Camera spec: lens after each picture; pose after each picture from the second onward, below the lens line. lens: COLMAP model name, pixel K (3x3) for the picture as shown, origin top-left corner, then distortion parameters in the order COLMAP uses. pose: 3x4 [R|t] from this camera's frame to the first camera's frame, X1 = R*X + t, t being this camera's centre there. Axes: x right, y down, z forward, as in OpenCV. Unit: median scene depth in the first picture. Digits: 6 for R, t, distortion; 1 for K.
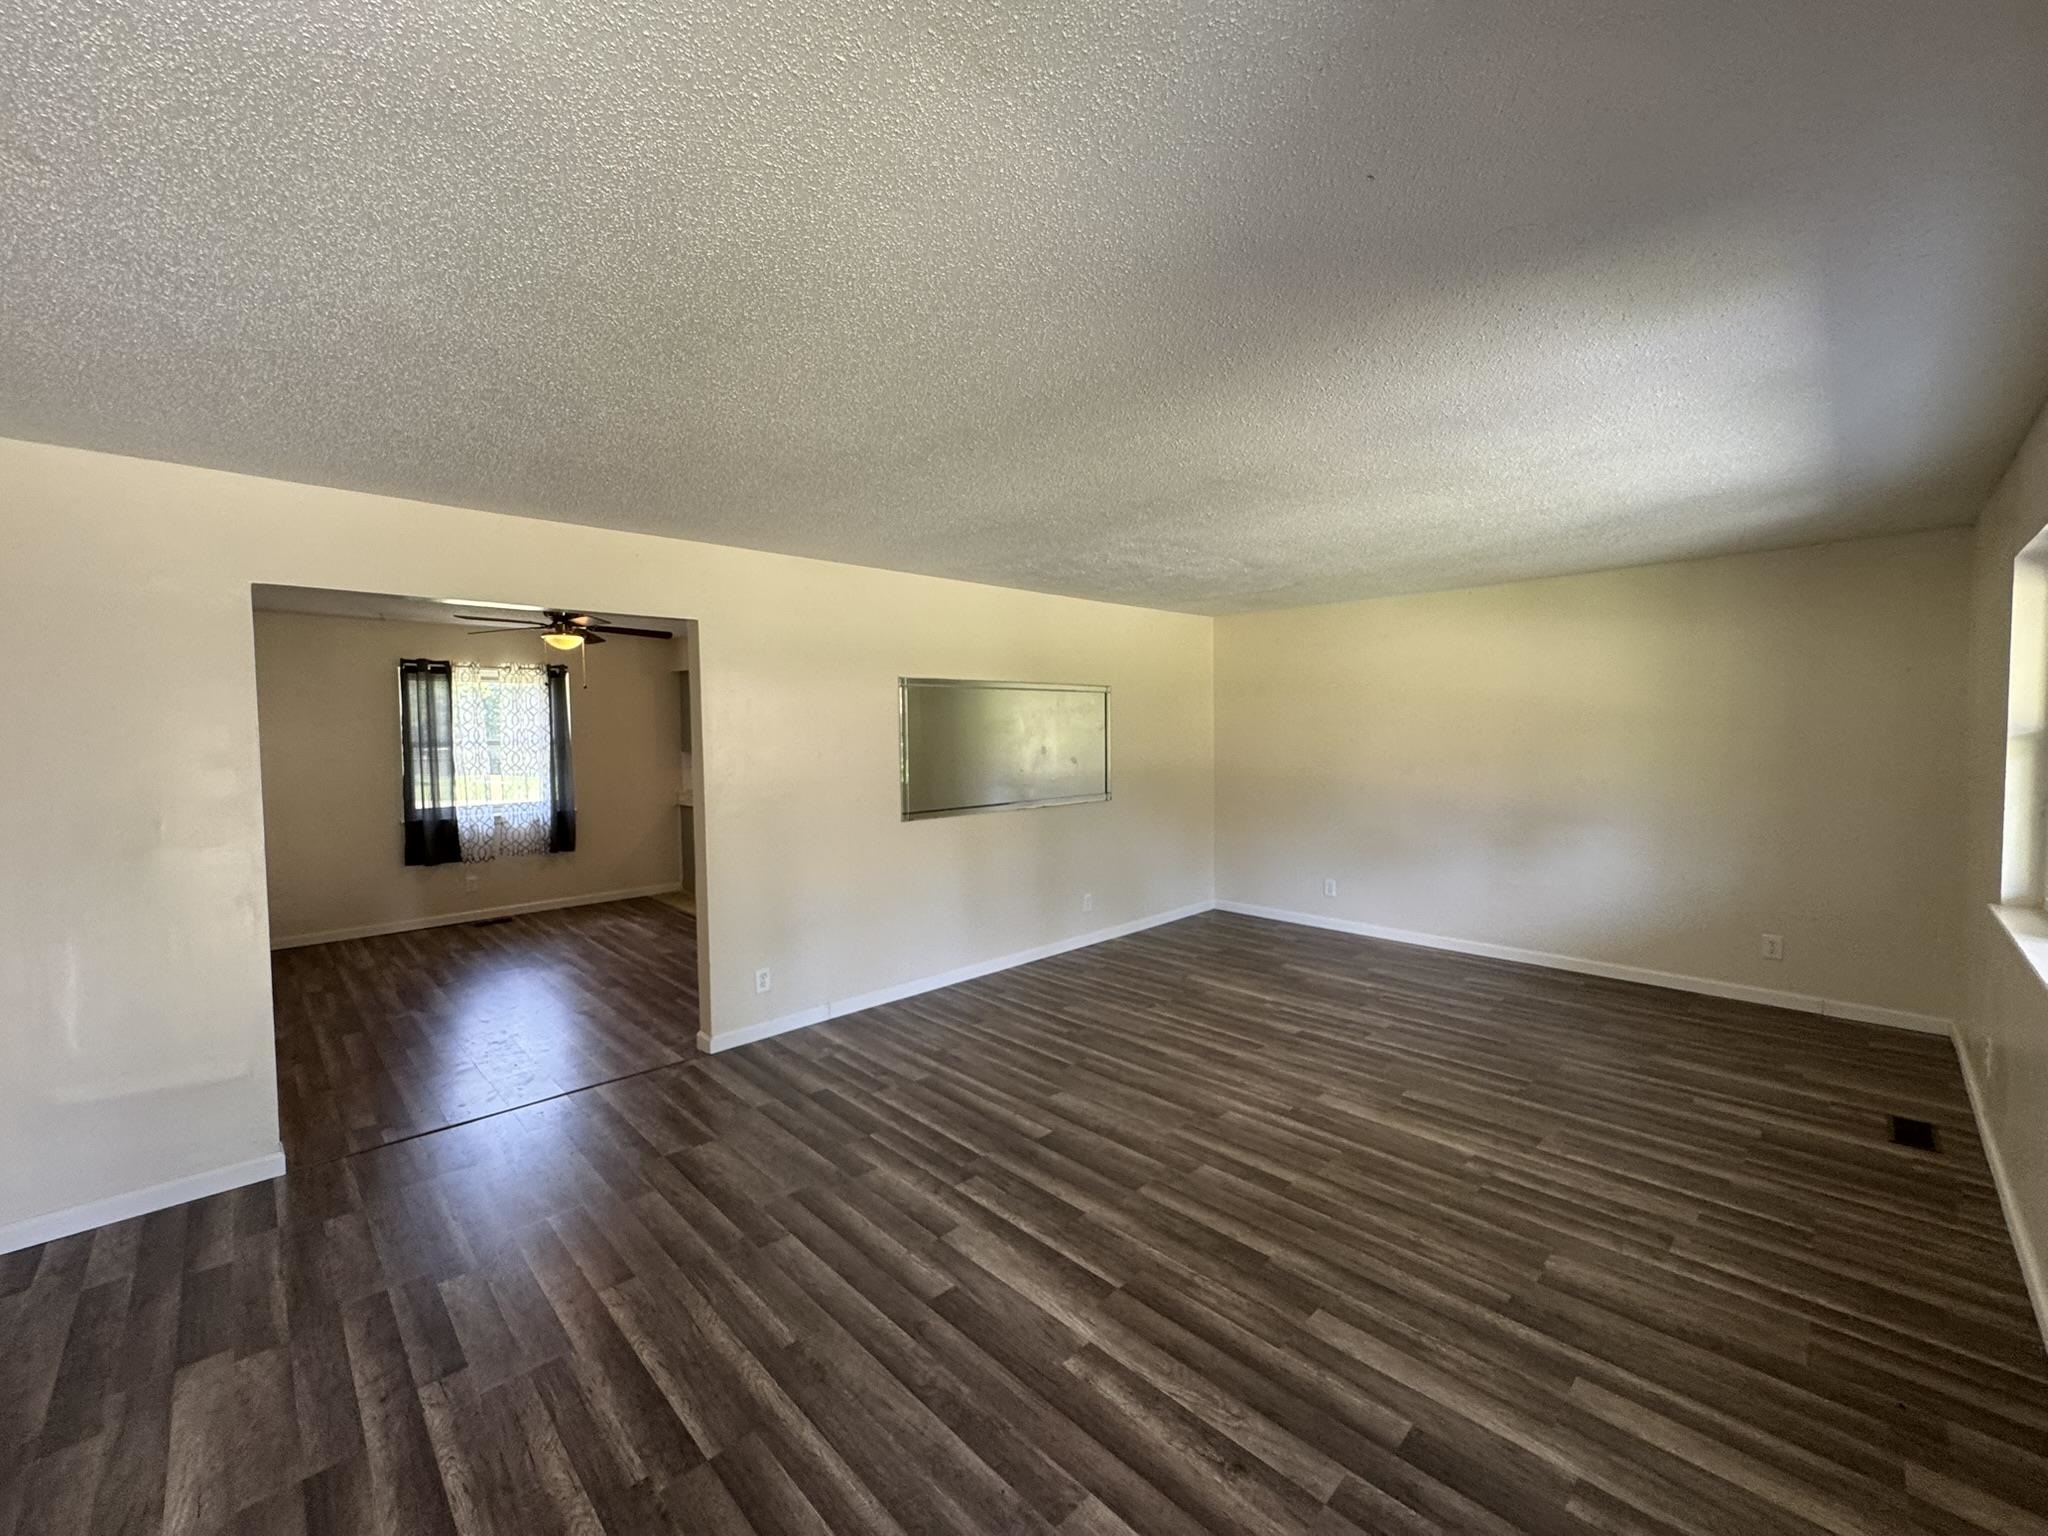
lens RADIAL K [[818.7, 0, 1015.3], [0, 818.7, 767.0], [0, 0, 1]] dist [-0.001824, -0.000343]
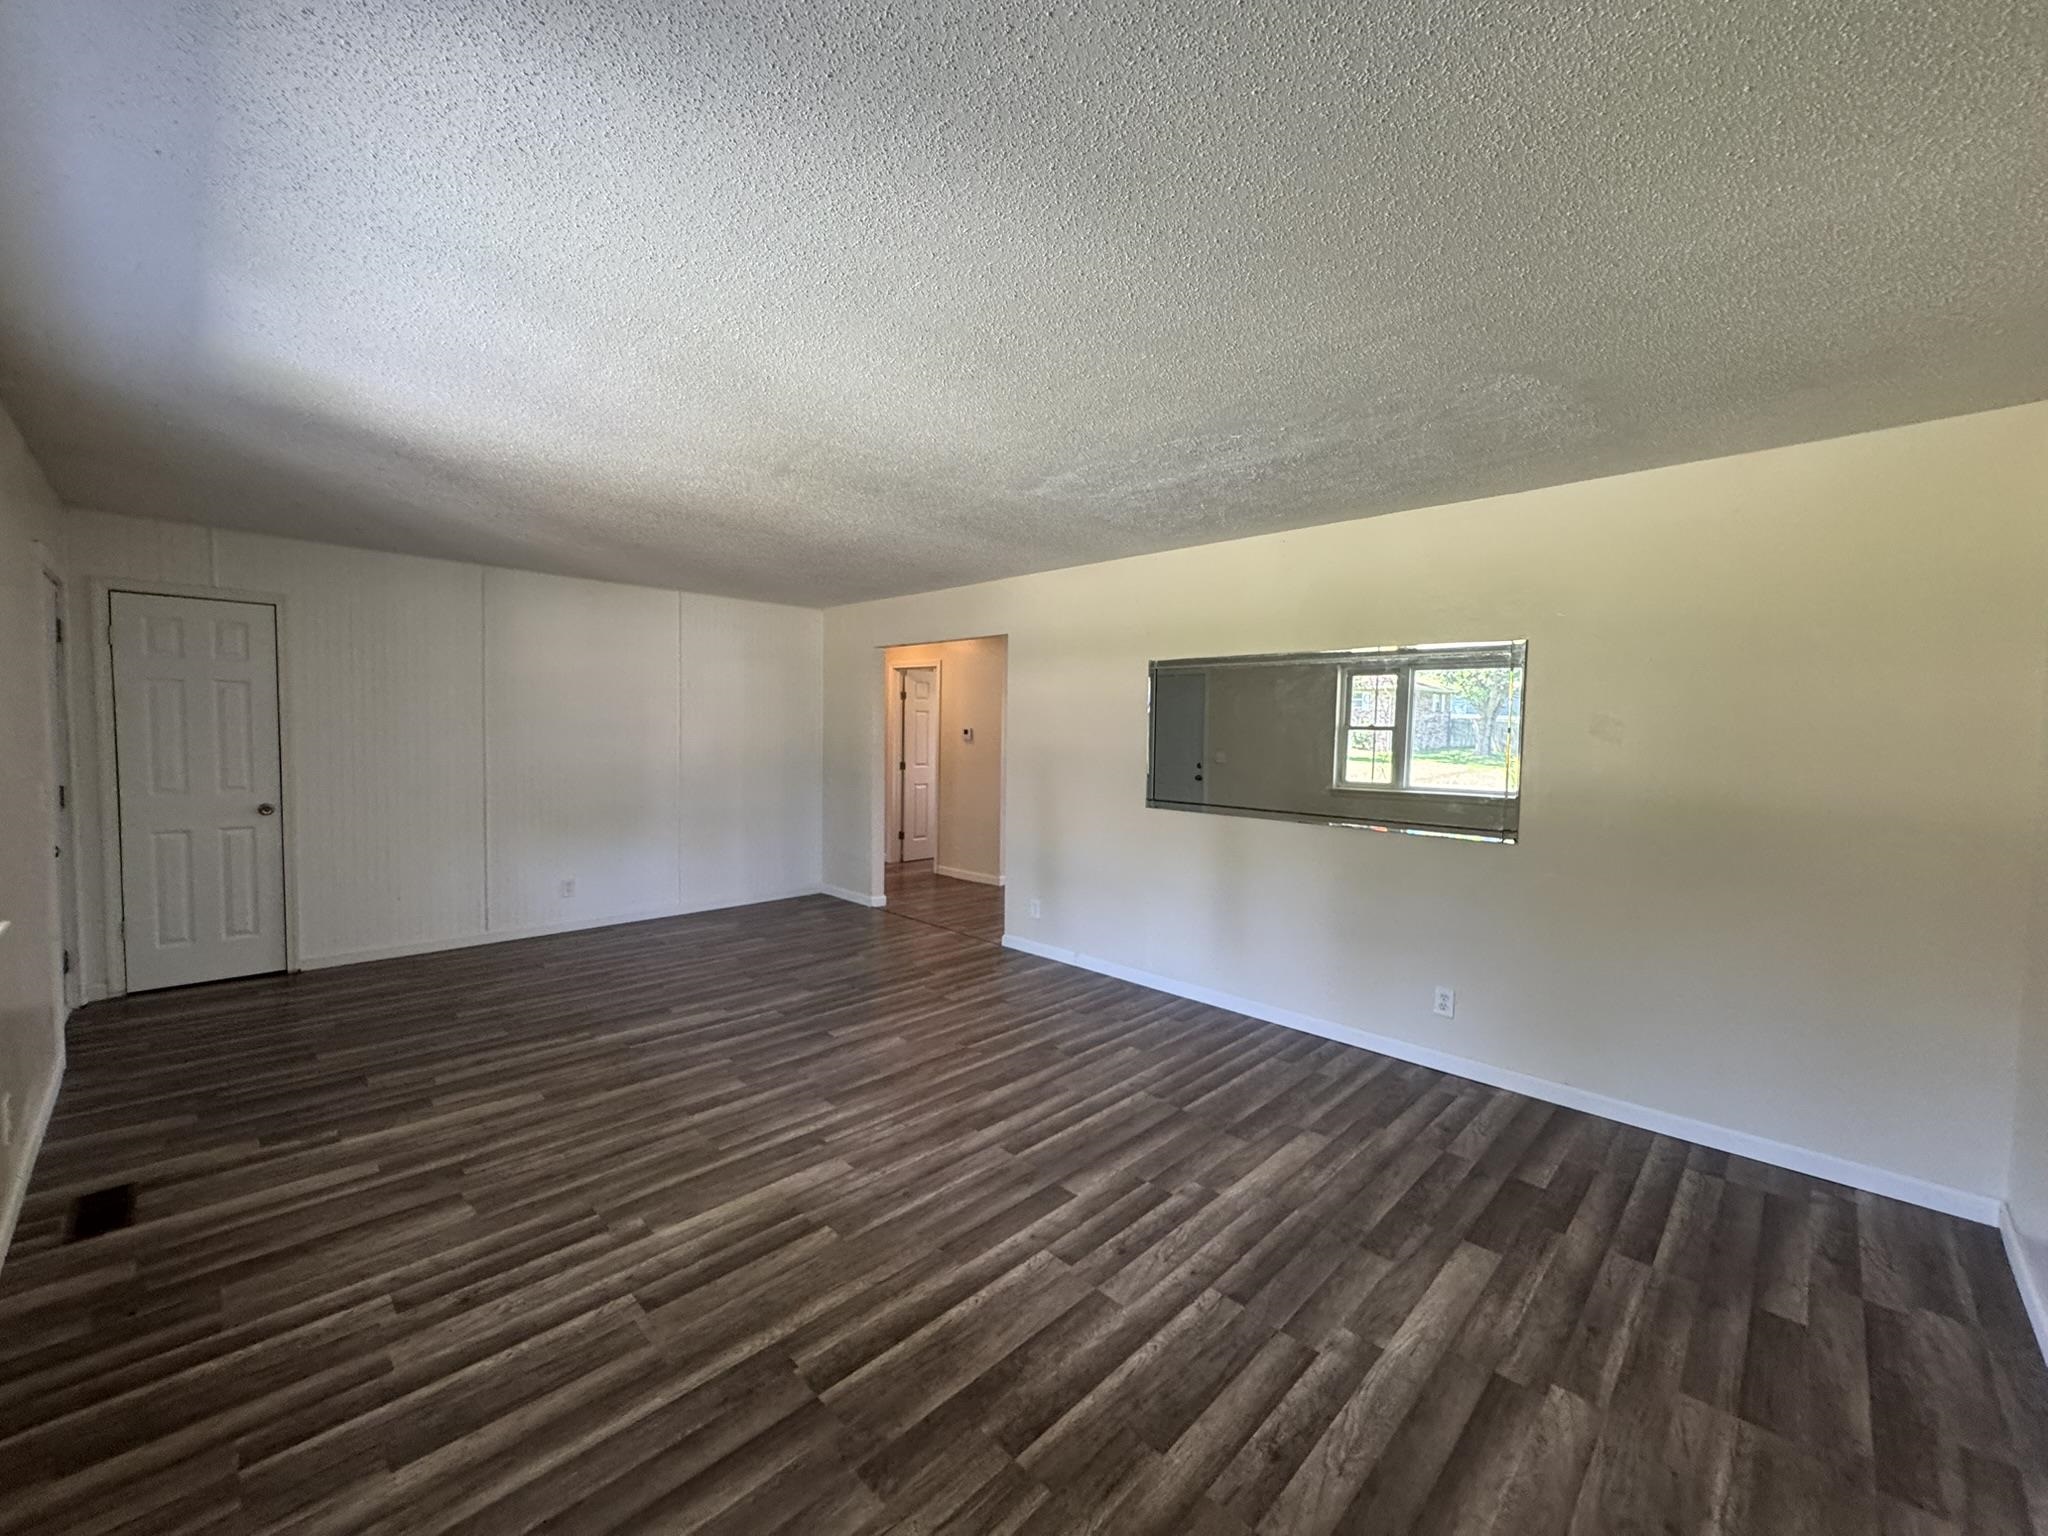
lens RADIAL K [[818.7, 0, 1028.3], [0, 818.7, 764.4], [0, 0, 1]] dist [-0.001824, -0.000343]
pose [[0.034627, 0.059568, -0.997623, 1.192344], [-0.061783, 0.996440, 0.057353, -0.046435], [0.997489, 0.059650, 0.038184, 1.157890]]
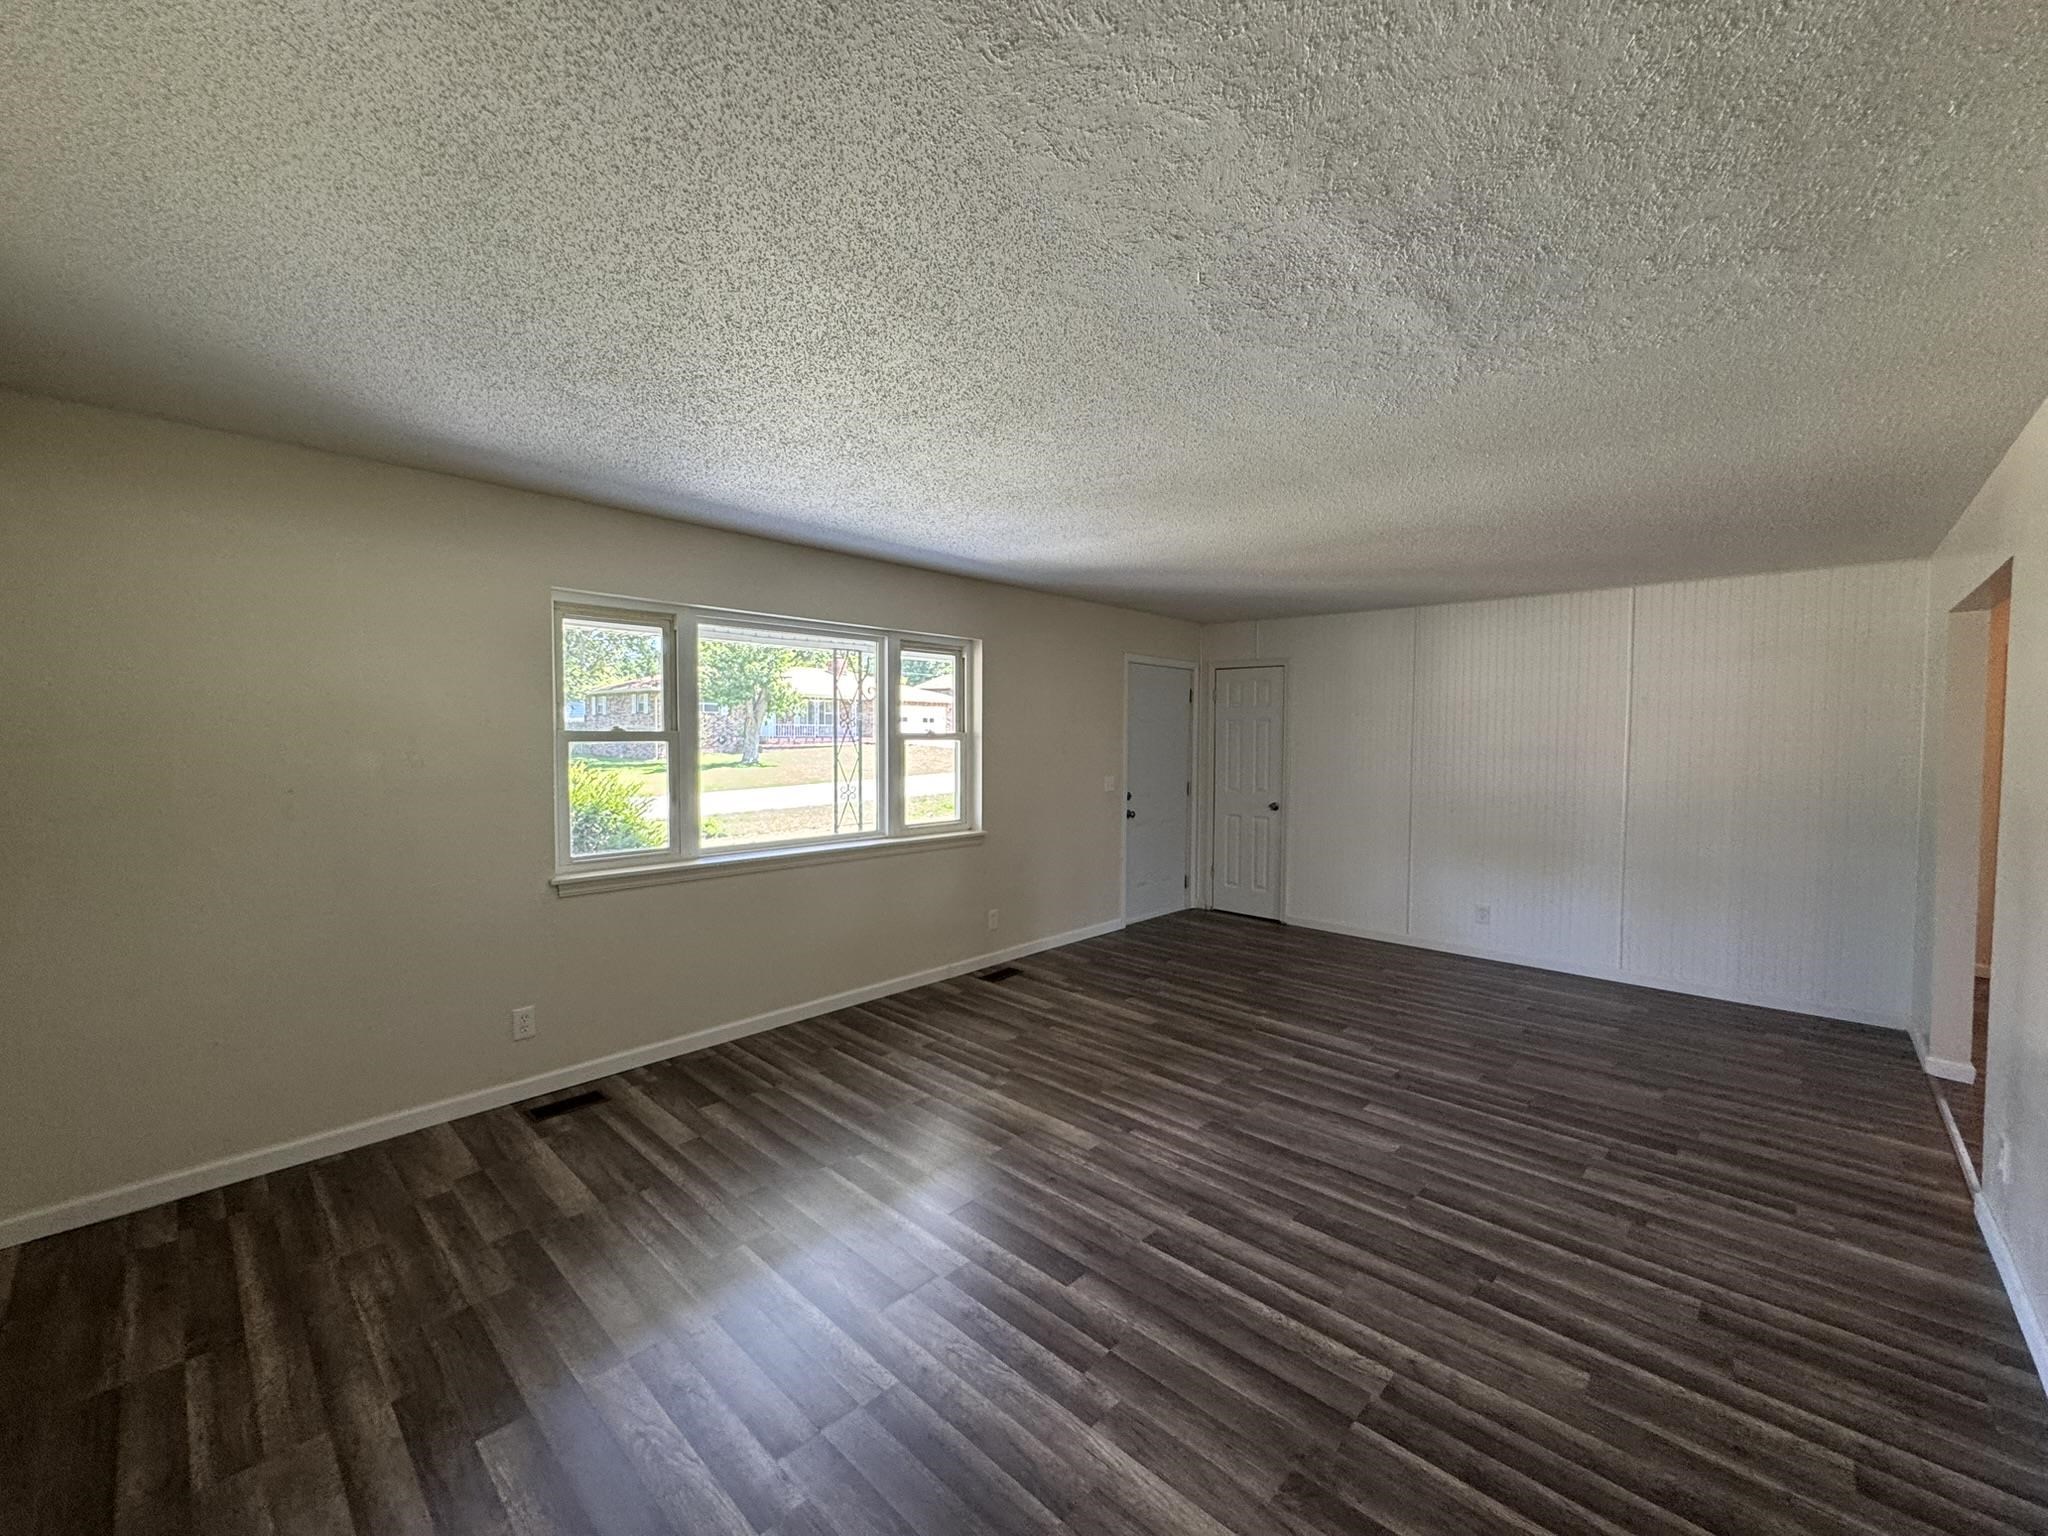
lens RADIAL K [[818.7, 0, 1016.0], [0, 818.7, 765.9], [0, 0, 1]] dist [-0.001824, -0.000343]
pose [[-0.998855, 0.005852, -0.047483, 0.512263], [0.001980, 0.996697, 0.081181, -0.076836], [0.047801, 0.080994, -0.995568, 1.892293]]
